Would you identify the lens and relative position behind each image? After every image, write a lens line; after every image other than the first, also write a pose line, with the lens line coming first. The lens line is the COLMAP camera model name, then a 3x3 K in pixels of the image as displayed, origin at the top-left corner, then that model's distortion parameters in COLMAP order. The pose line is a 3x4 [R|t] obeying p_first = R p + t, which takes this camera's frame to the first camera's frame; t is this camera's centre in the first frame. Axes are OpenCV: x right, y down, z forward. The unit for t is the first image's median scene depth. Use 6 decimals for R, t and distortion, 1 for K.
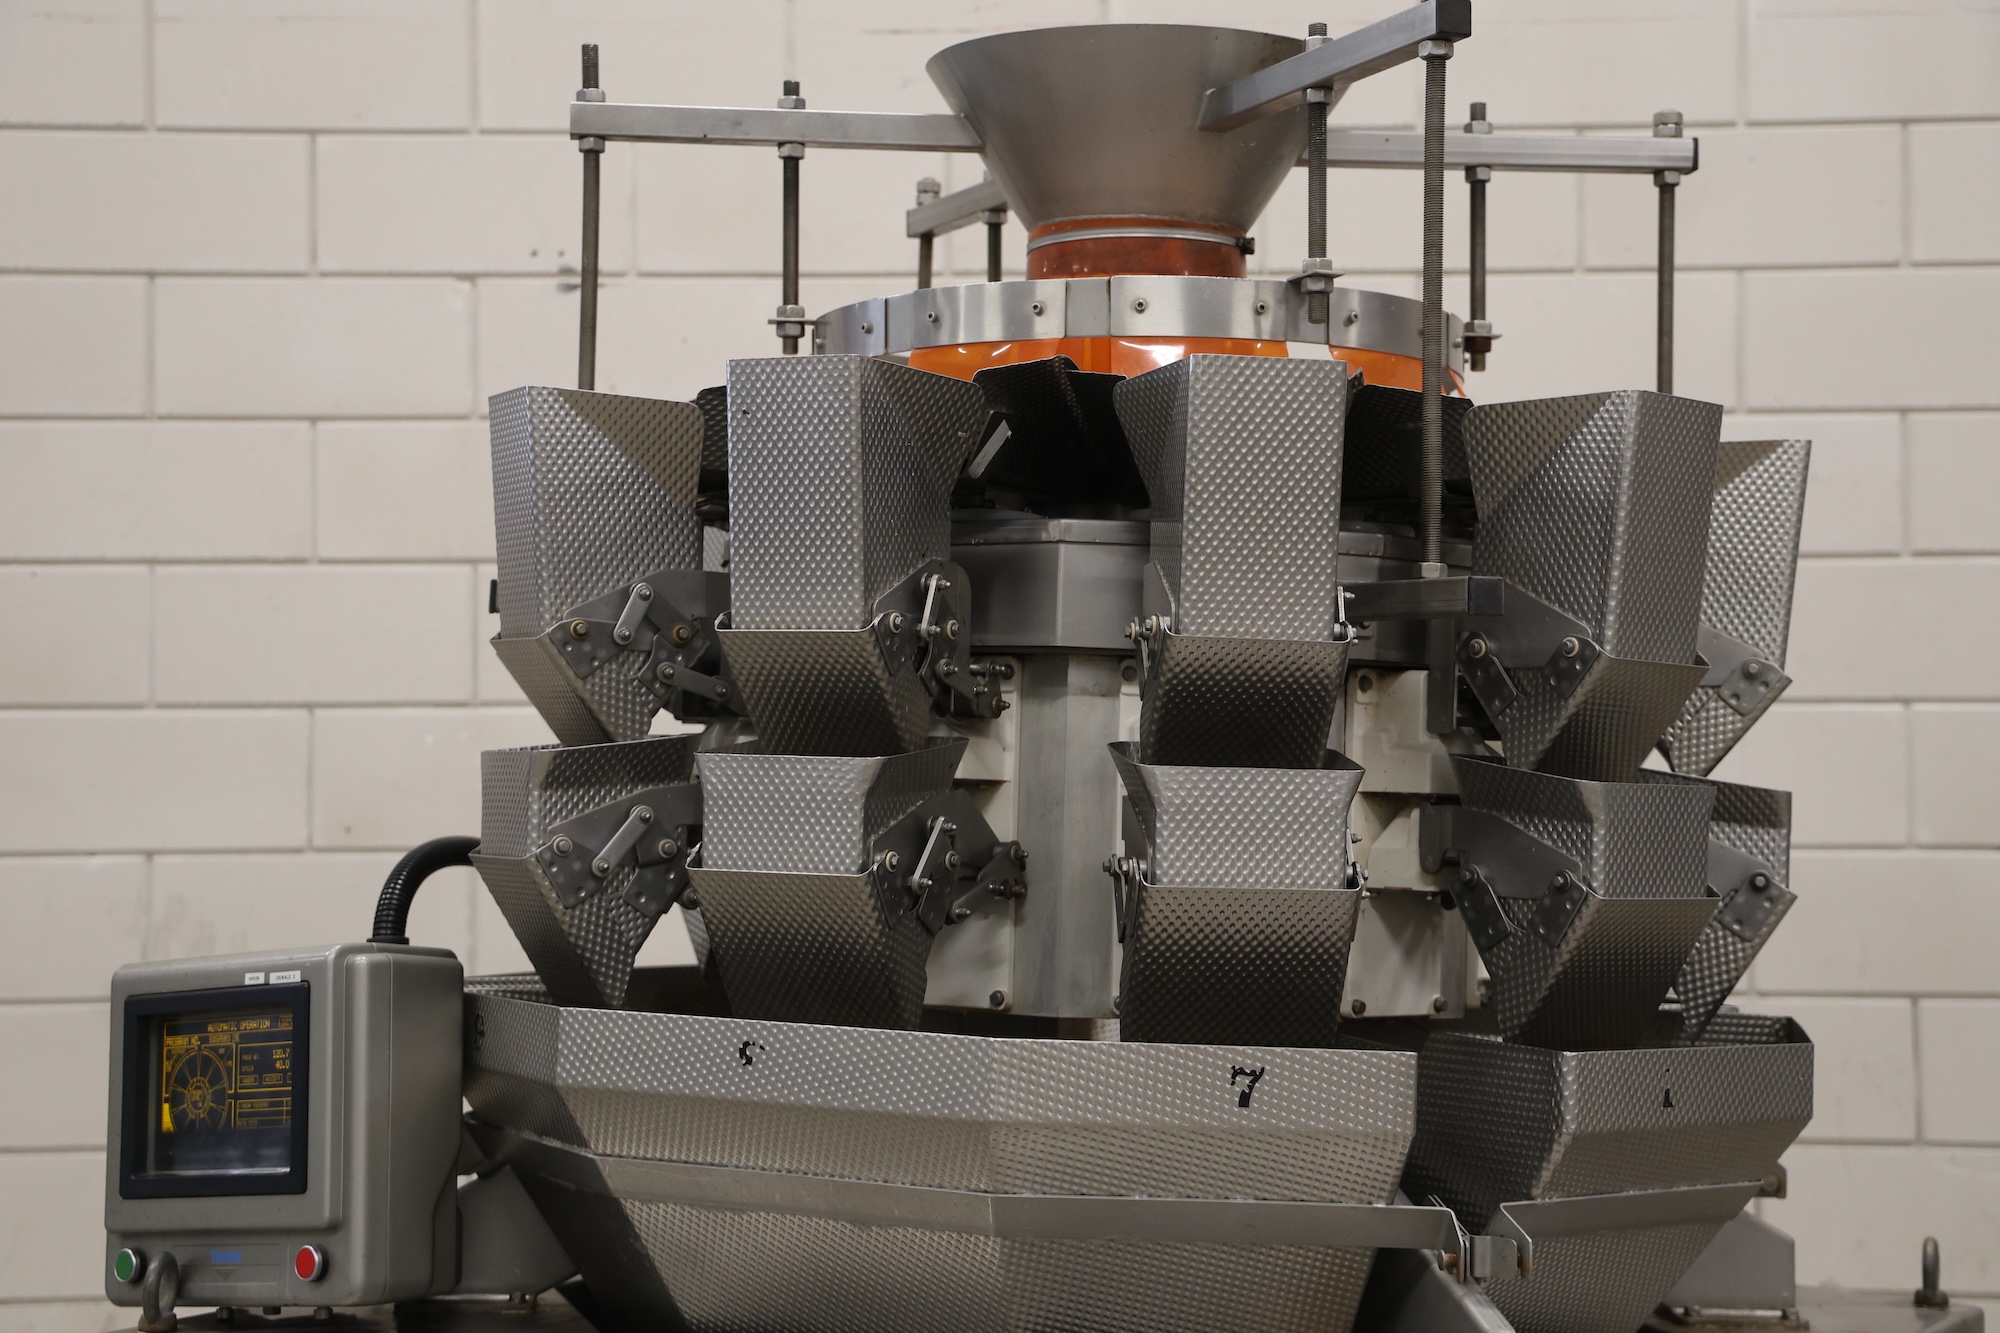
lens RADIAL K [[3452.9, 0, 1002.8], [0, 3452.9, 653.5], [0, 0, 1]] dist [0.221910, 0.461147]
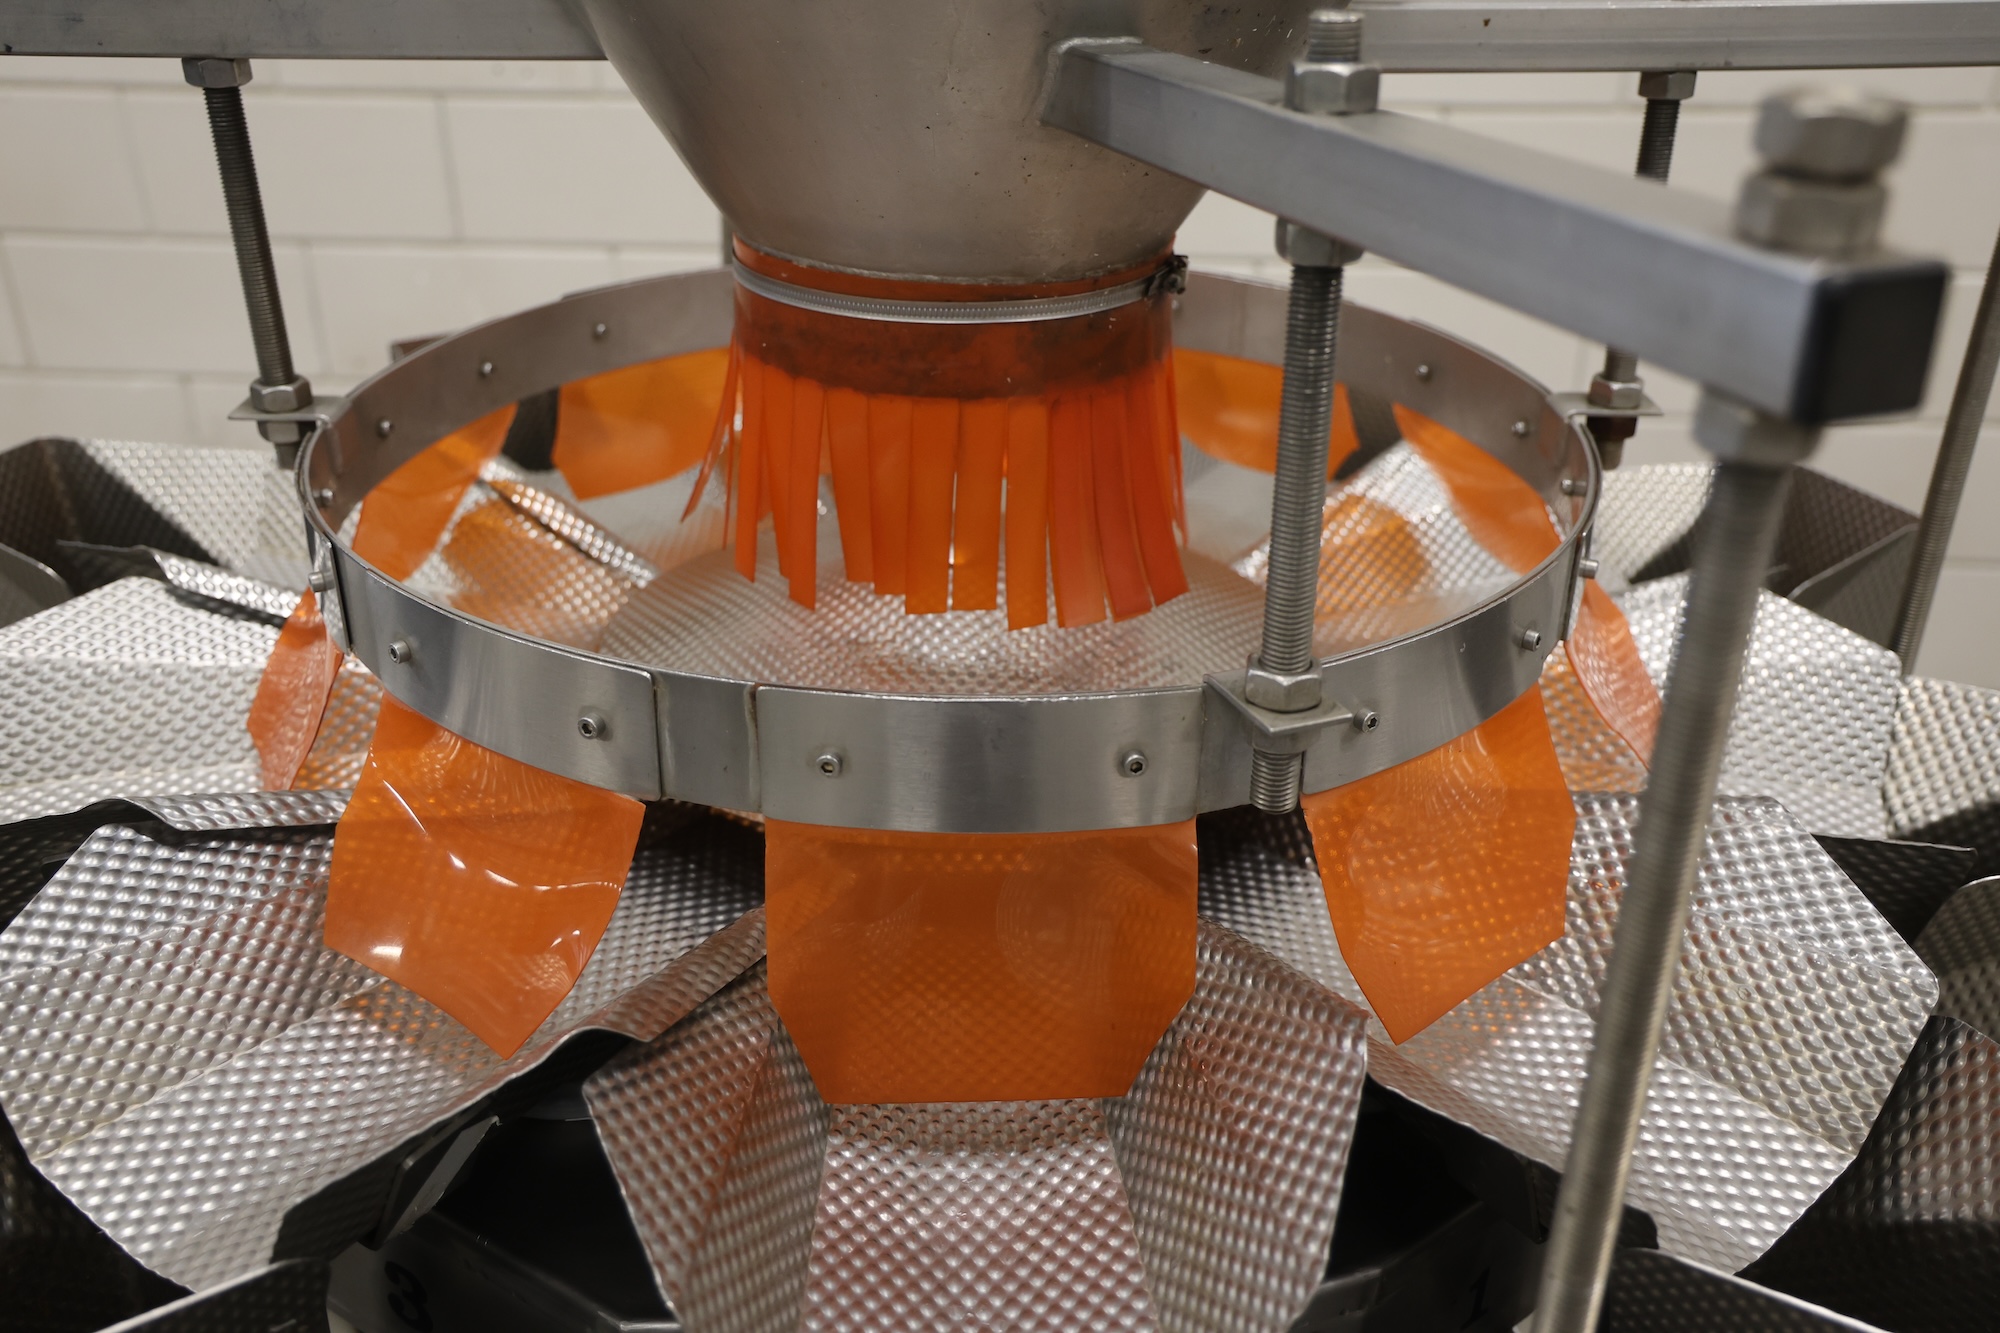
lens RADIAL K [[1796.8, 0, 1000.0], [0, 1796.8, 666.5], [0, 0, 1]] dist [0.011866, 0.030075]
pose [[0.995961, 0.039311, -0.080724, 0.075821], [0.005439, 0.870996, 0.491260, -0.212724], [0.089622, -0.489715, 0.867264, 0.822040]]
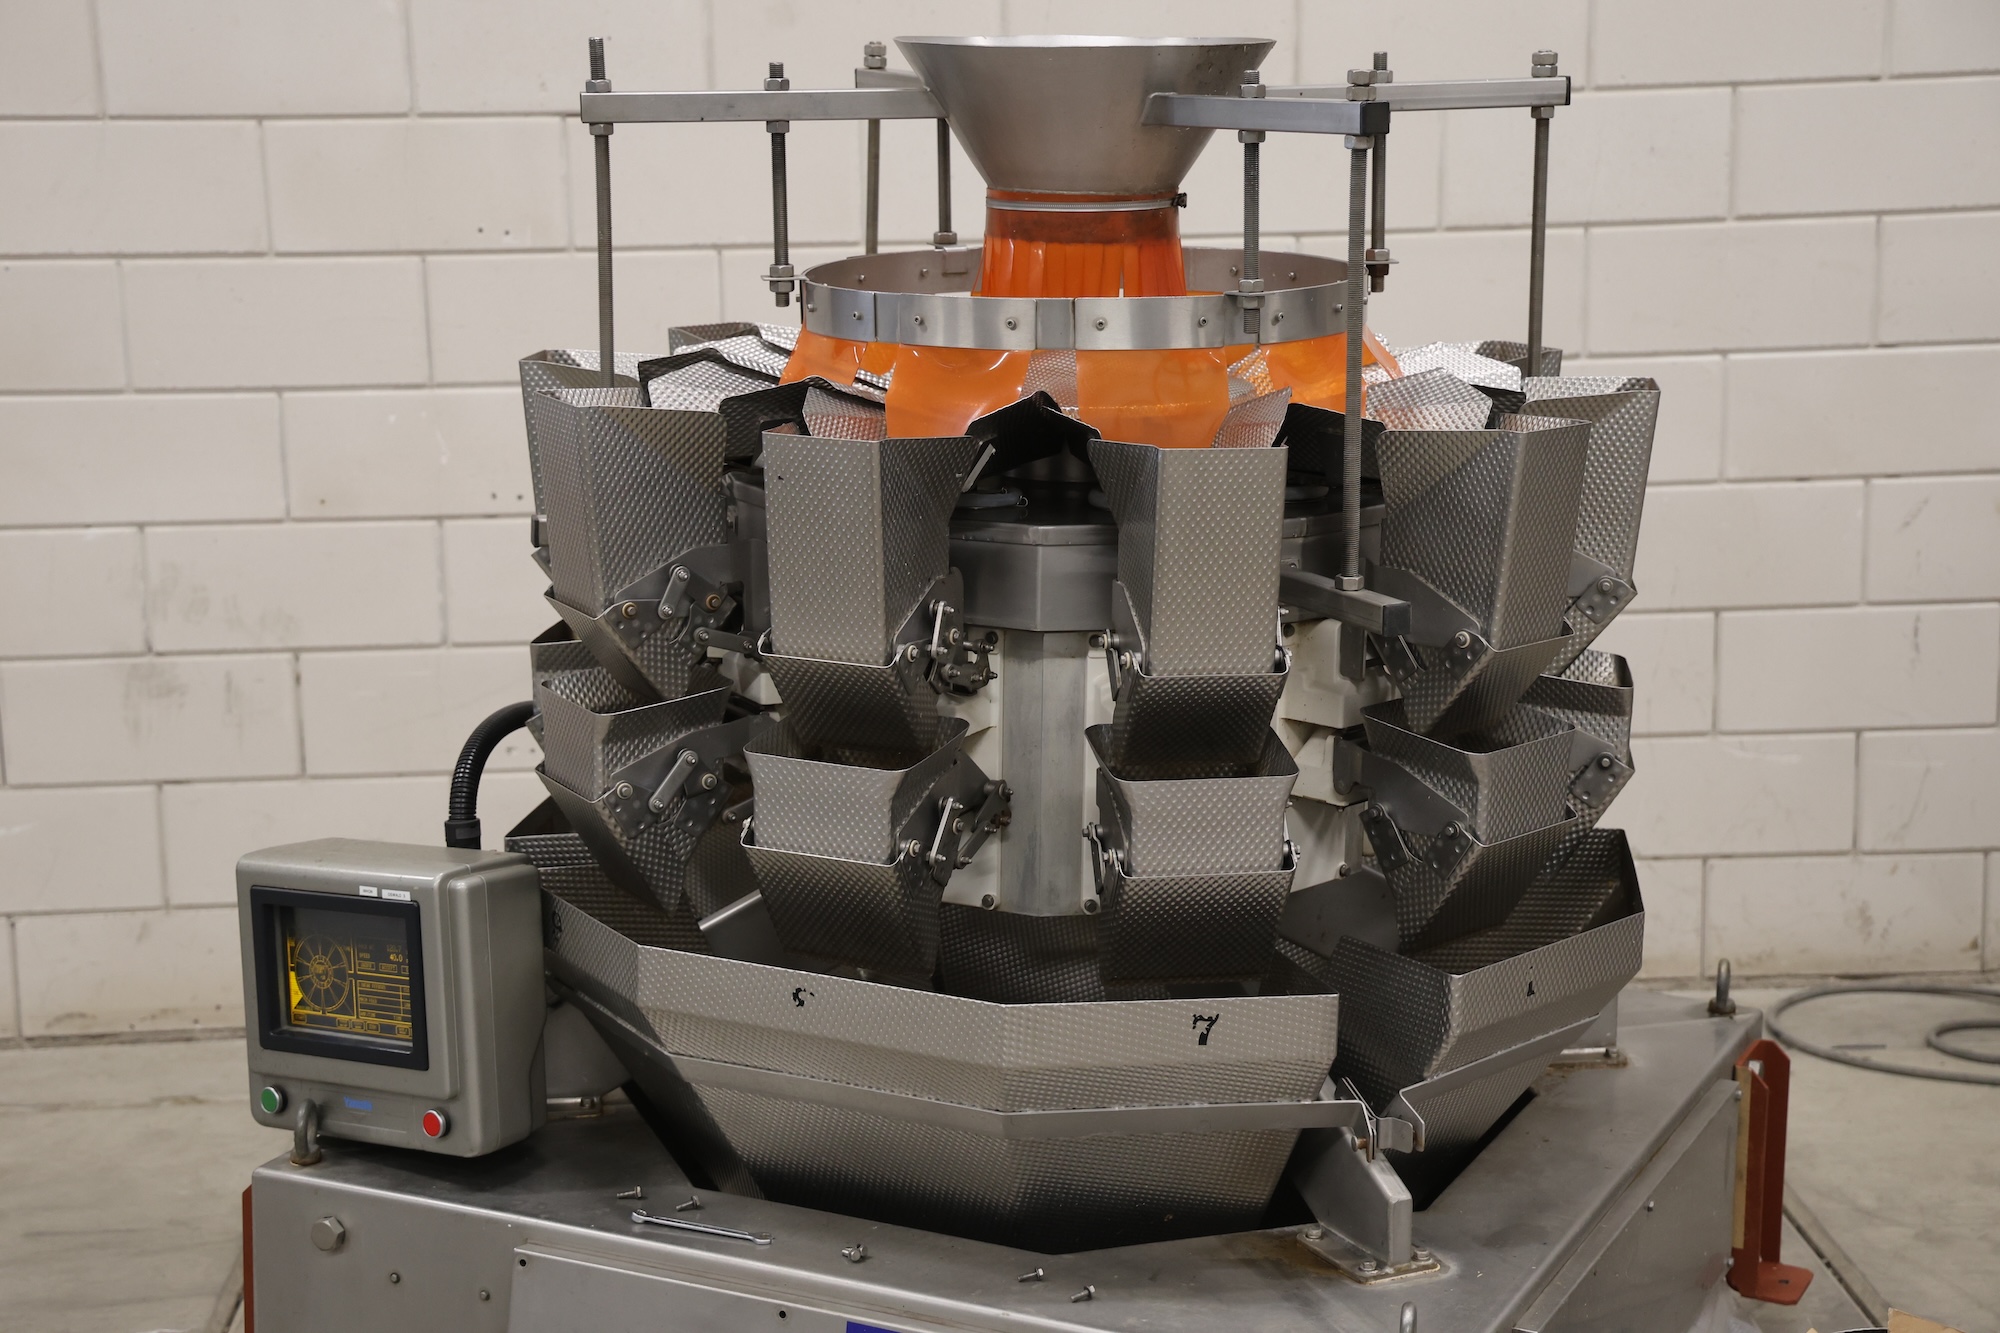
lens RADIAL K [[3550.9, 0, 1000.0], [0, 3550.9, 666.5], [0, 0, 1]] dist [0.258731, 0.171698]
pose [[0.997929, -0.027775, 0.058022, -0.066769], [0.011884, 0.966055, 0.258062, -0.298907], [-0.063220, -0.256838, 0.964384, -0.183549]]
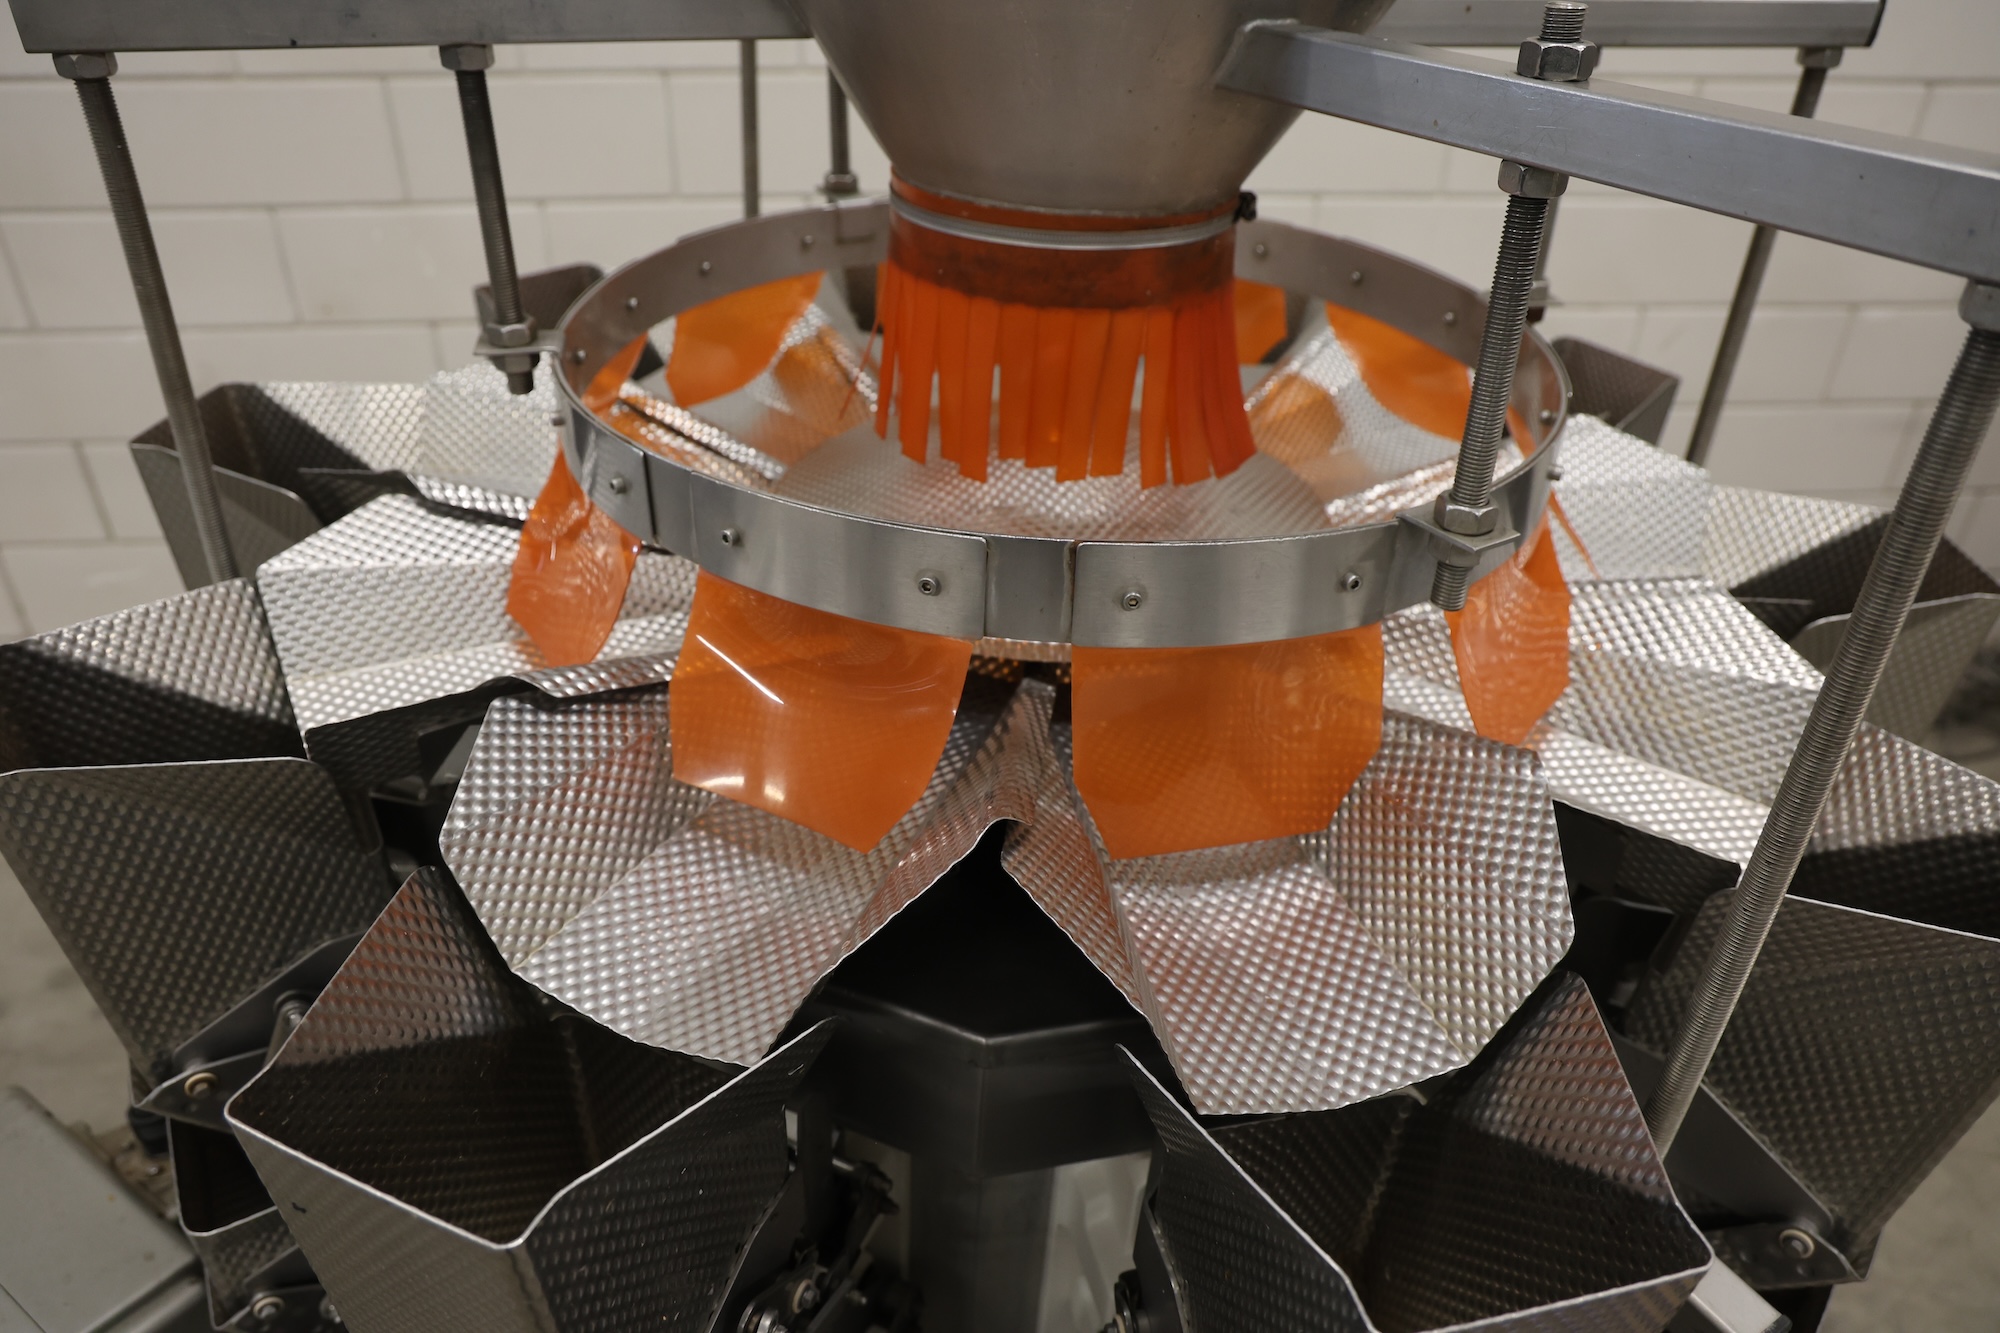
lens RADIAL K [[1398.4, 0, 1000.0], [0, 1398.4, 666.5], [0, 0, 1]] dist [-0.063342, 0.033436]
pose [[0.994344, -0.037990, 0.099185, -0.001806], [-0.026227, 0.817103, 0.575895, -0.211829], [-0.102923, -0.575239, 0.811484, 0.822874]]
